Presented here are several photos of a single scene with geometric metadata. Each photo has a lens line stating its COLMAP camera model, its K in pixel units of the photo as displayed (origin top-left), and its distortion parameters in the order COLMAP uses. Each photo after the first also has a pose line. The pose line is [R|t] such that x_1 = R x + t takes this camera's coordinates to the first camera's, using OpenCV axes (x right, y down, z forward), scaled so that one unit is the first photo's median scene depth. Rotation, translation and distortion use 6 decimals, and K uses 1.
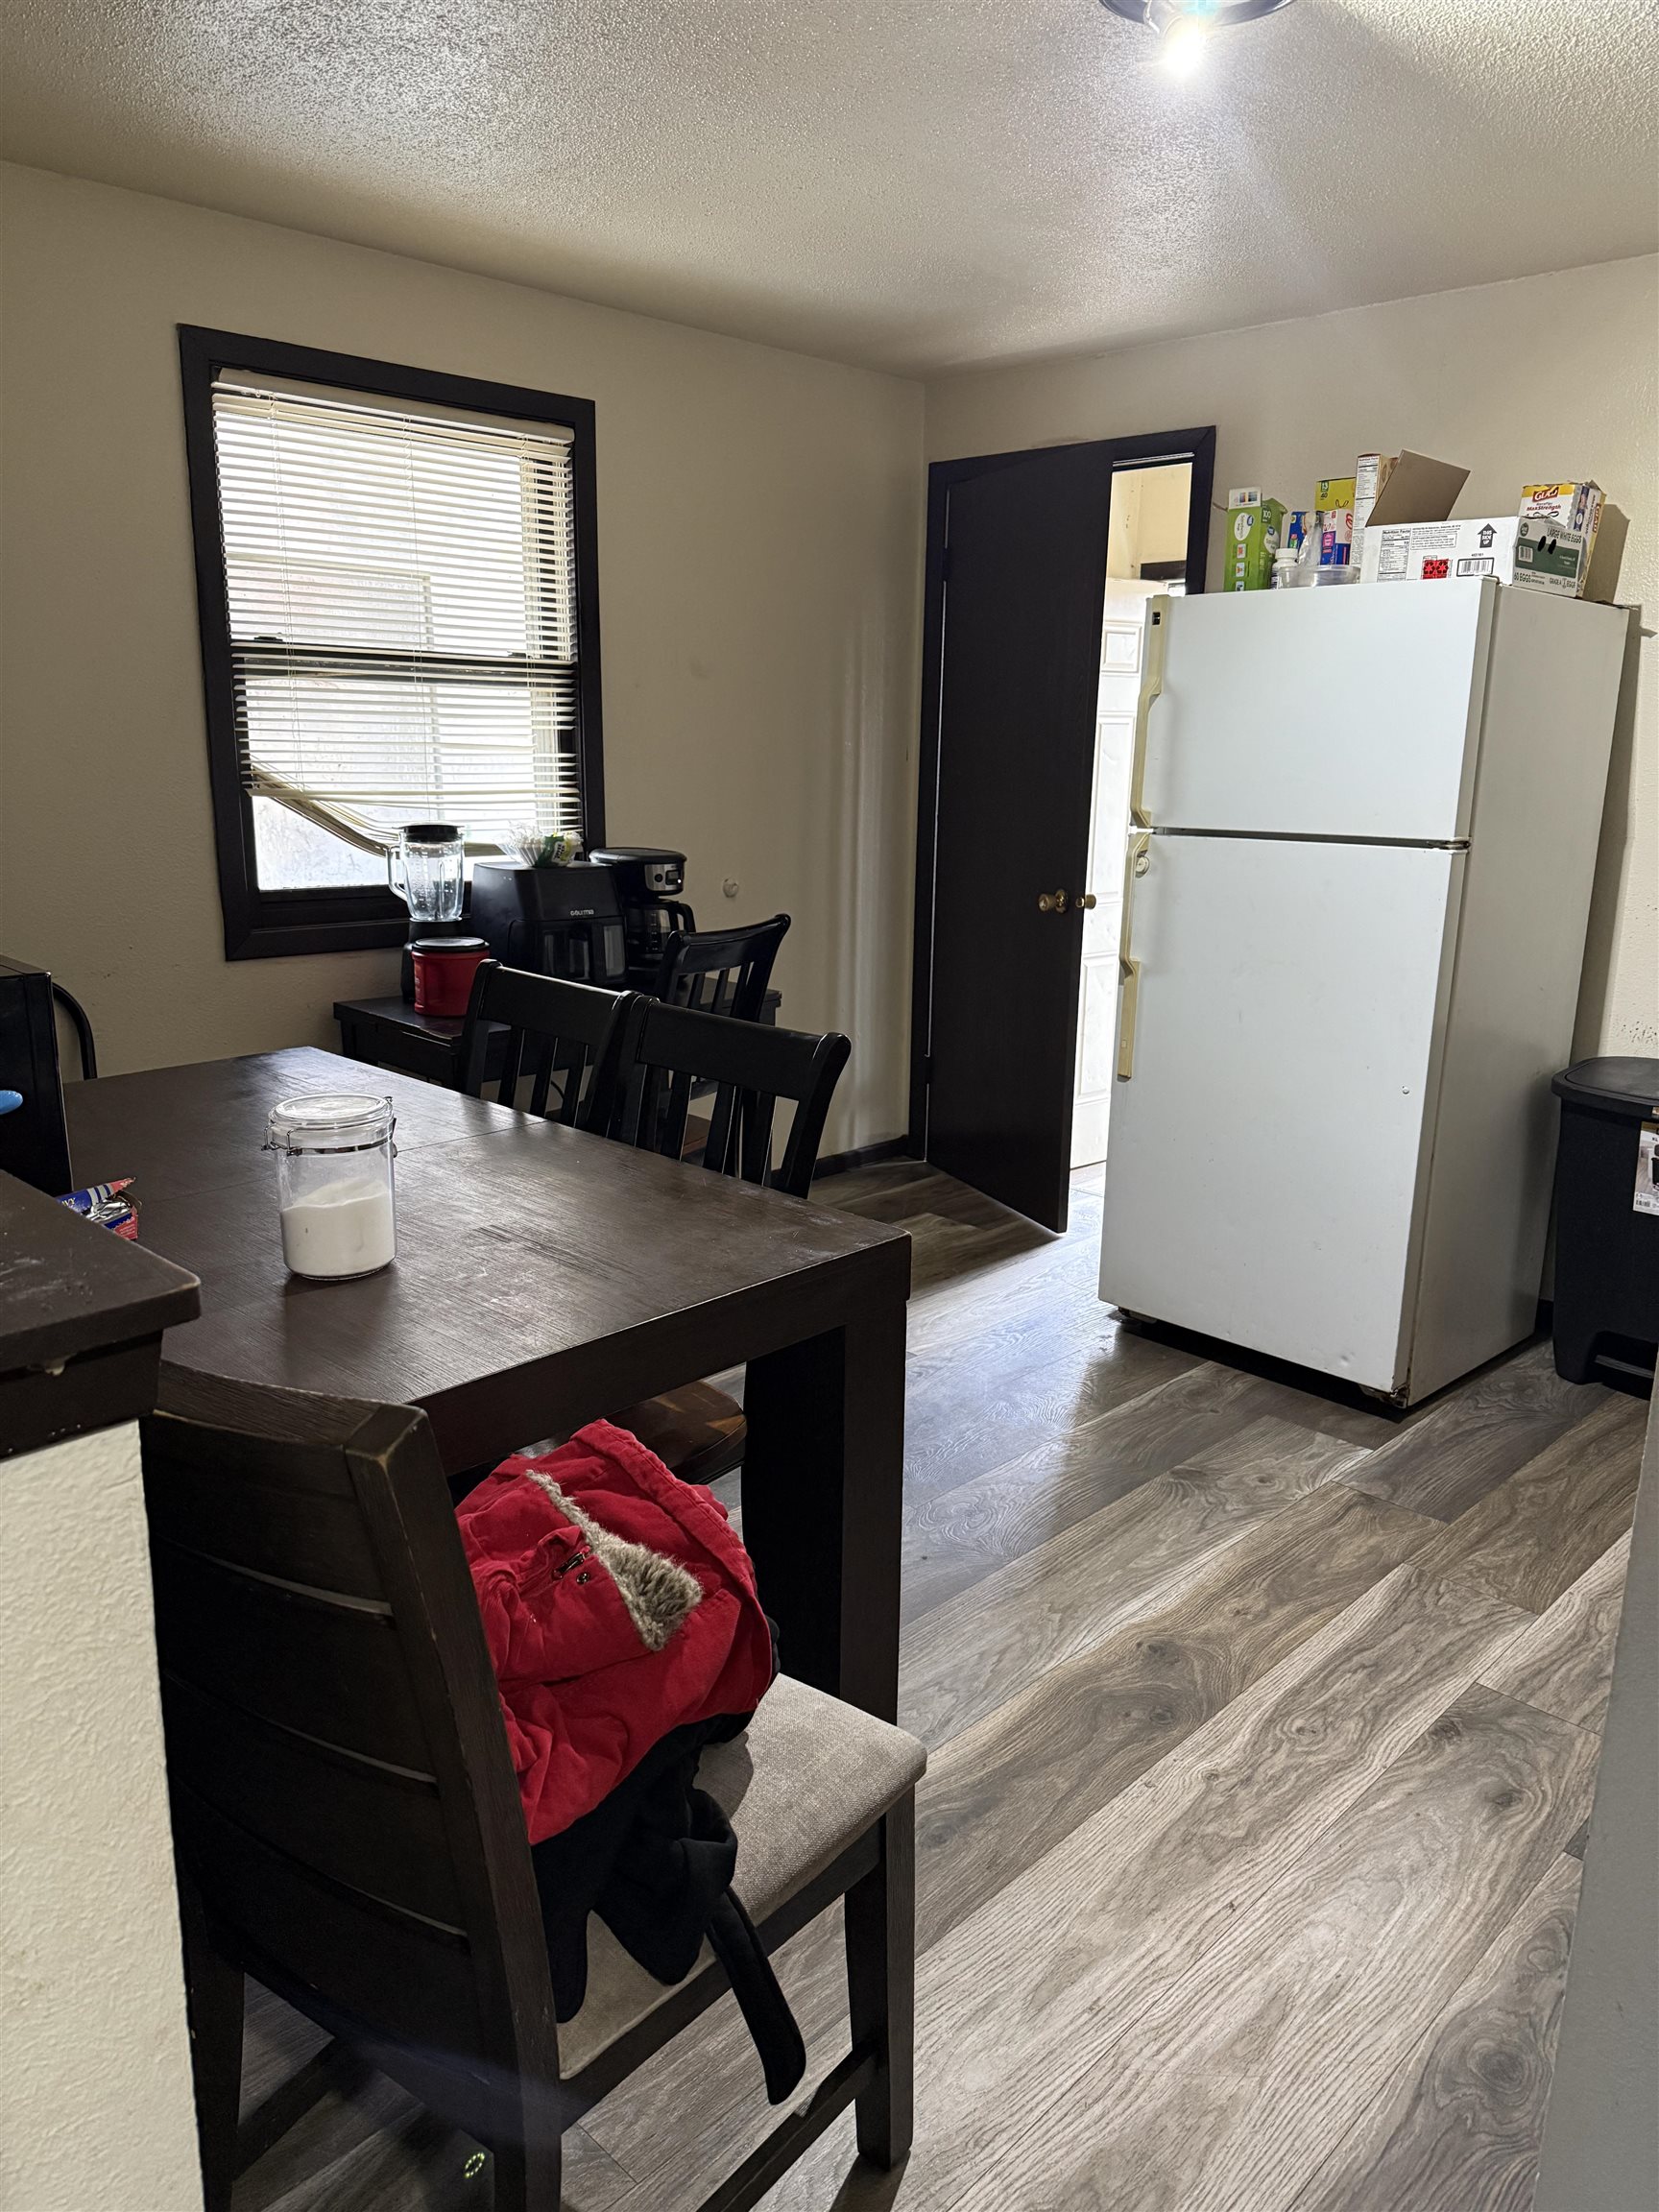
lens RADIAL K [[1559.3, 0, 826.6], [0, 1559.3, 1112.0], [0, 0, 1]] dist [0.036604, -0.046301]
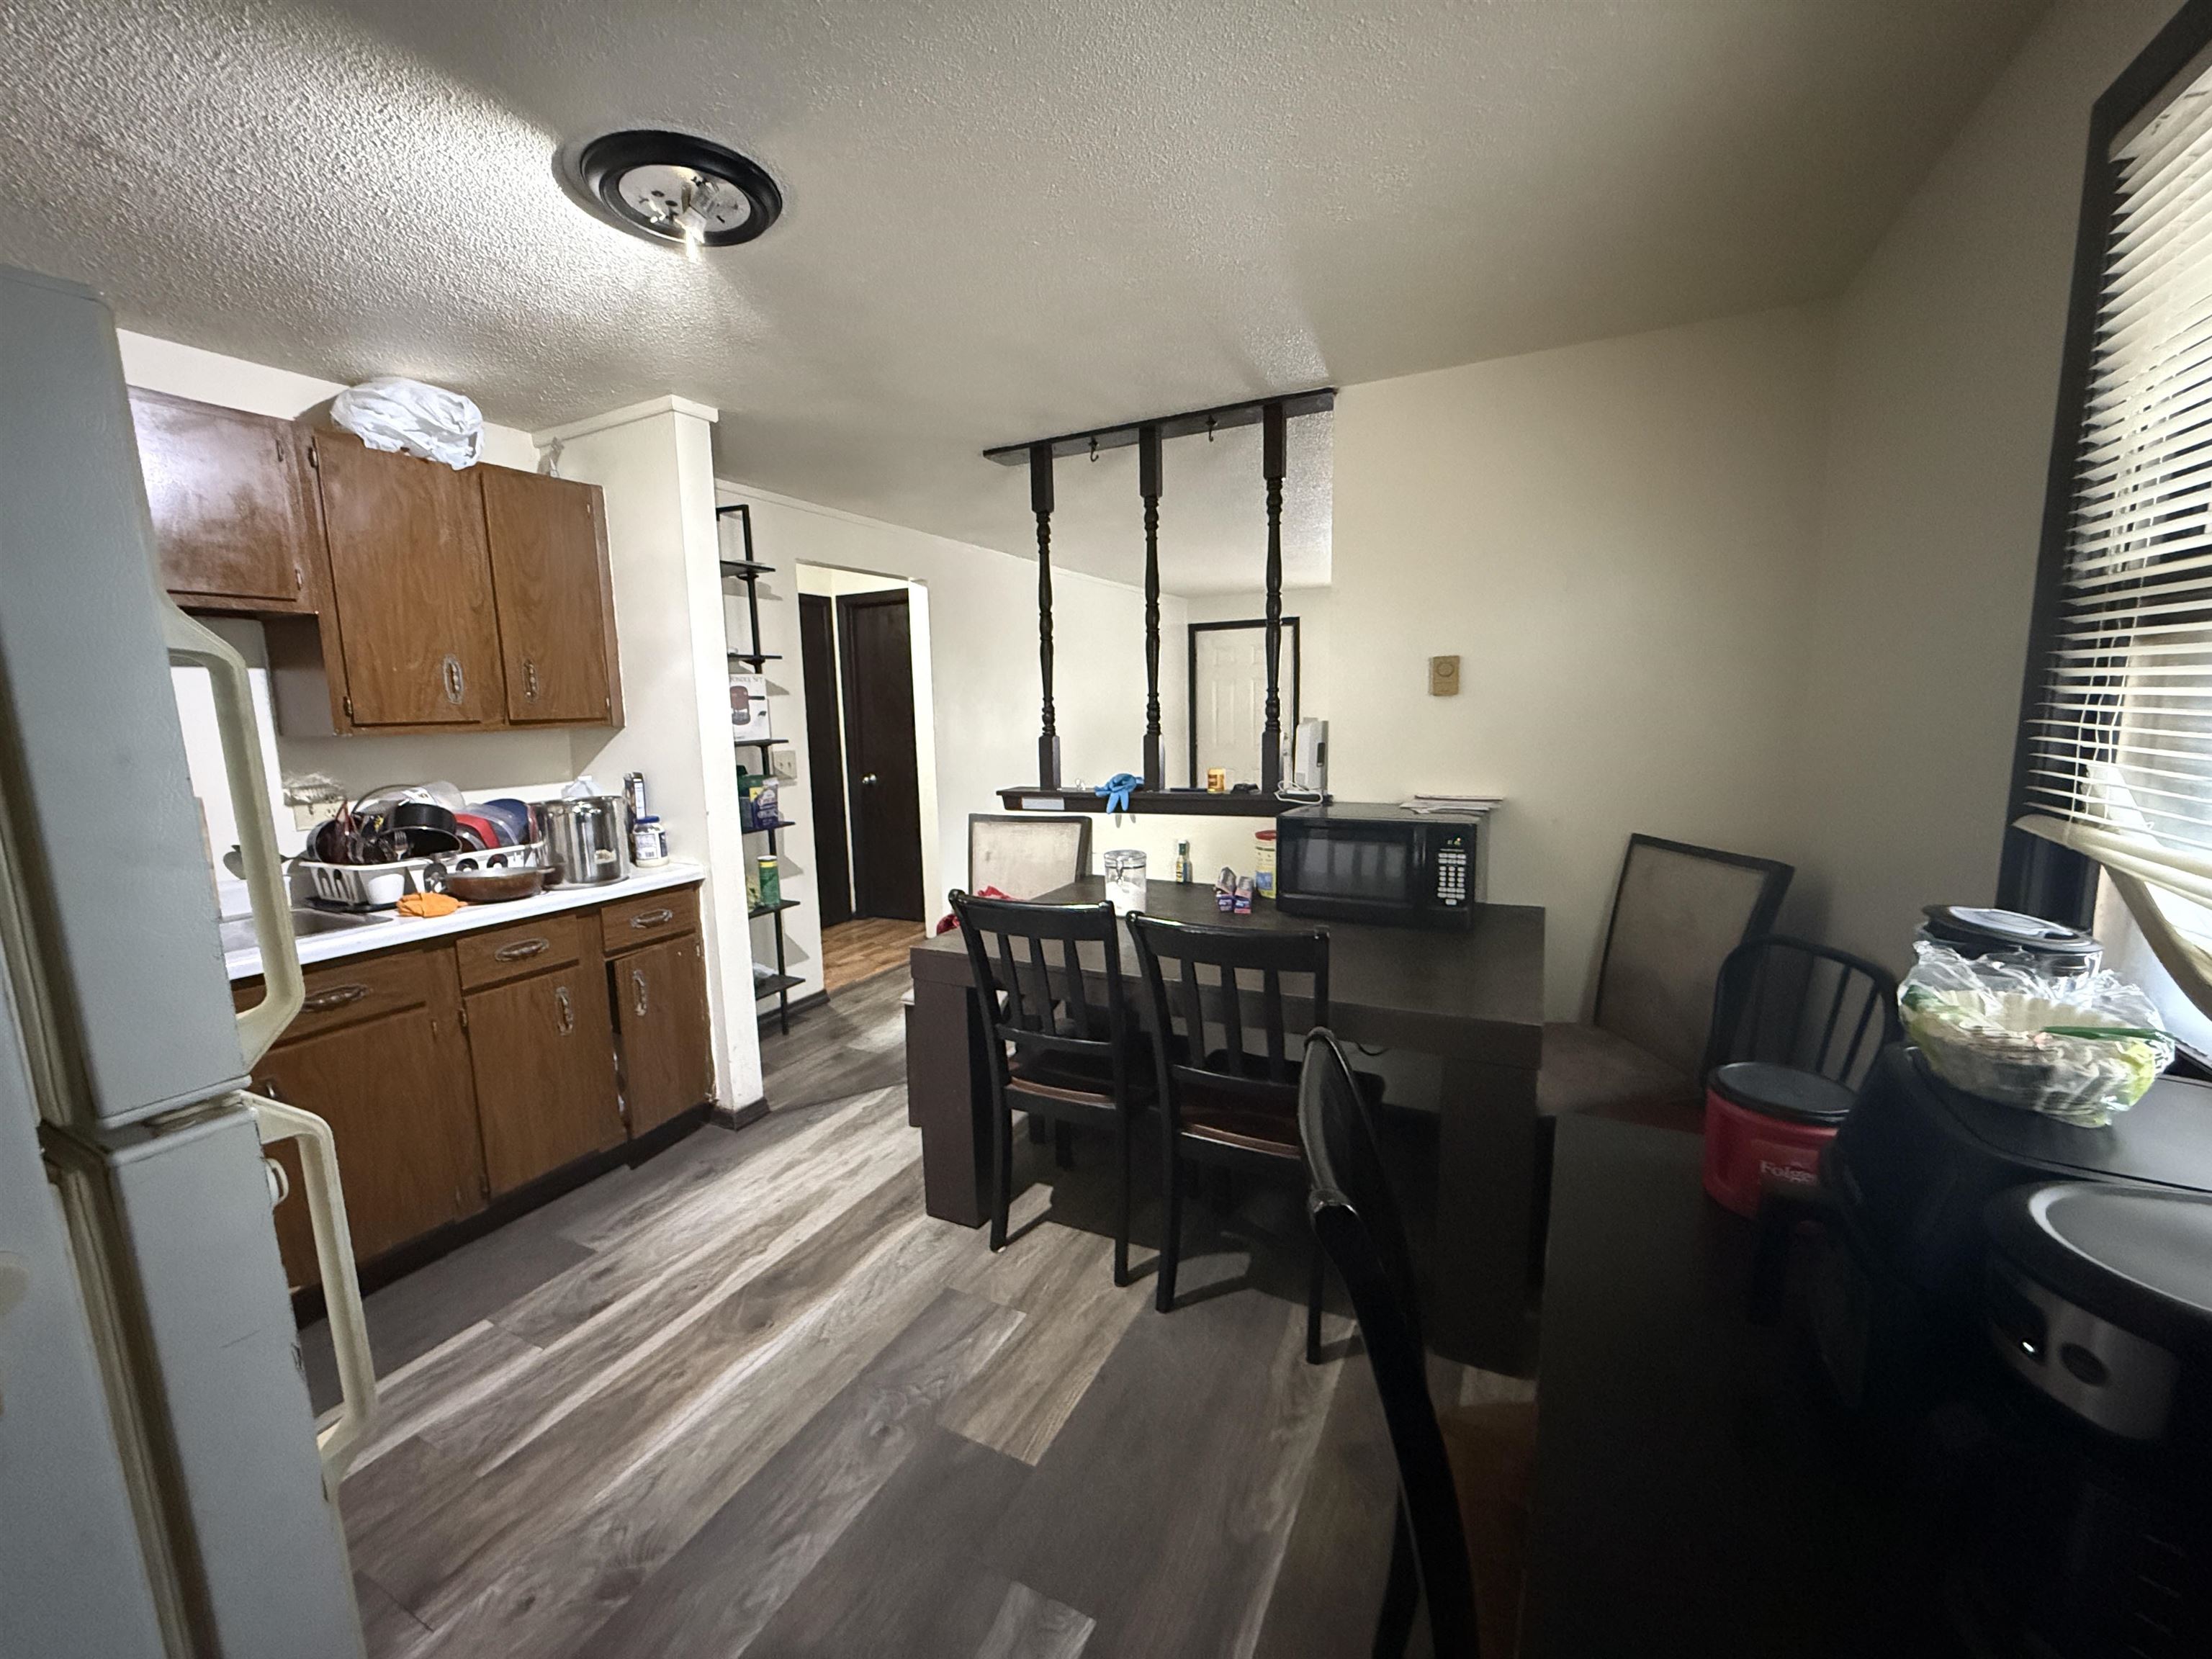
lens RADIAL K [[879.5, 0, 1103.5], [0, 879.5, 833.9], [0, 0, 1]] dist [0.000221, -0.000655]
pose [[-0.950867, 0.057746, -0.304167, 0.122065], [-0.060842, 0.928441, 0.366463, -0.402930], [0.303563, 0.366963, -0.879311, 1.597898]]
